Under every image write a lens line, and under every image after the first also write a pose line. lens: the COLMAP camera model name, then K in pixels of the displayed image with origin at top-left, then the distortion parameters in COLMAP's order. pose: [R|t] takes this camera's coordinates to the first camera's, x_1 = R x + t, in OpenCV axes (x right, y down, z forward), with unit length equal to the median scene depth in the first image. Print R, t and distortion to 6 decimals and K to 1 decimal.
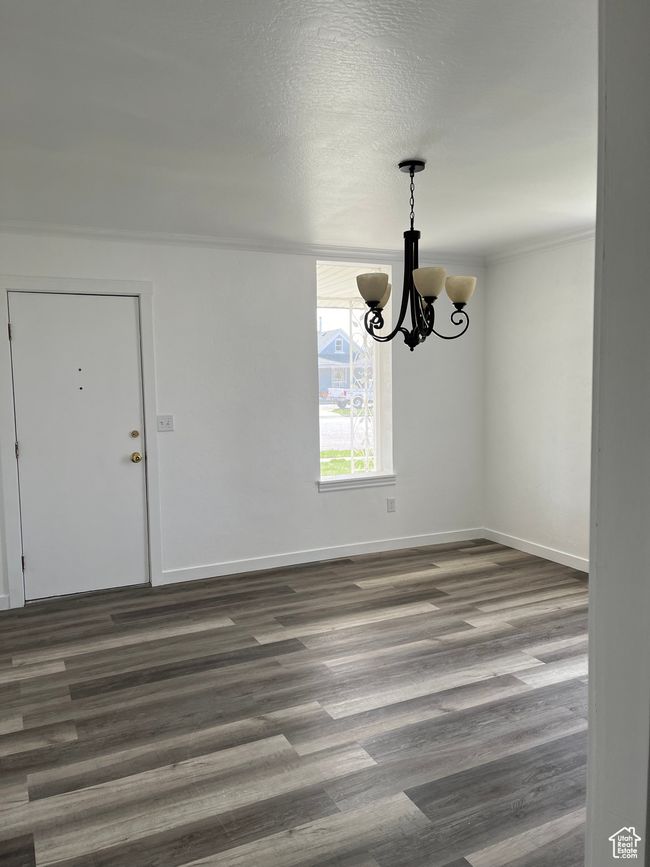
lens RADIAL K [[672.1, 0, 325.0], [0, 672.1, 433.5], [0, 0, 1]] dist [-0.000498, -0.001475]
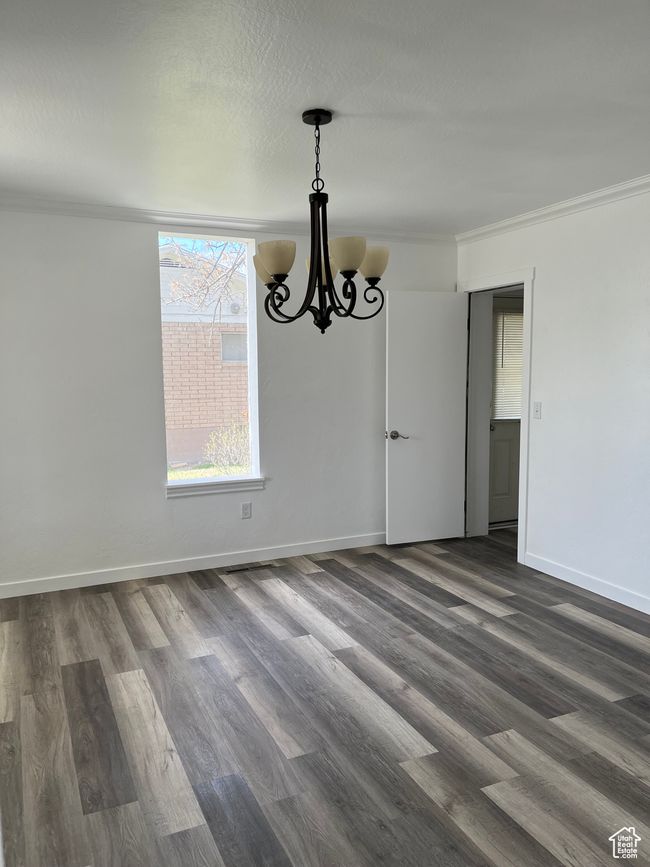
lens RADIAL K [[659.8, 0, 329.0], [0, 659.8, 435.1], [0, 0, 1]] dist [0.059389, -0.069124]
pose [[0.001976, -0.092852, 0.995678, -0.731498], [0.097822, 0.990923, 0.092214, -0.069428], [-0.995202, 0.097217, 0.011041, 0.980937]]
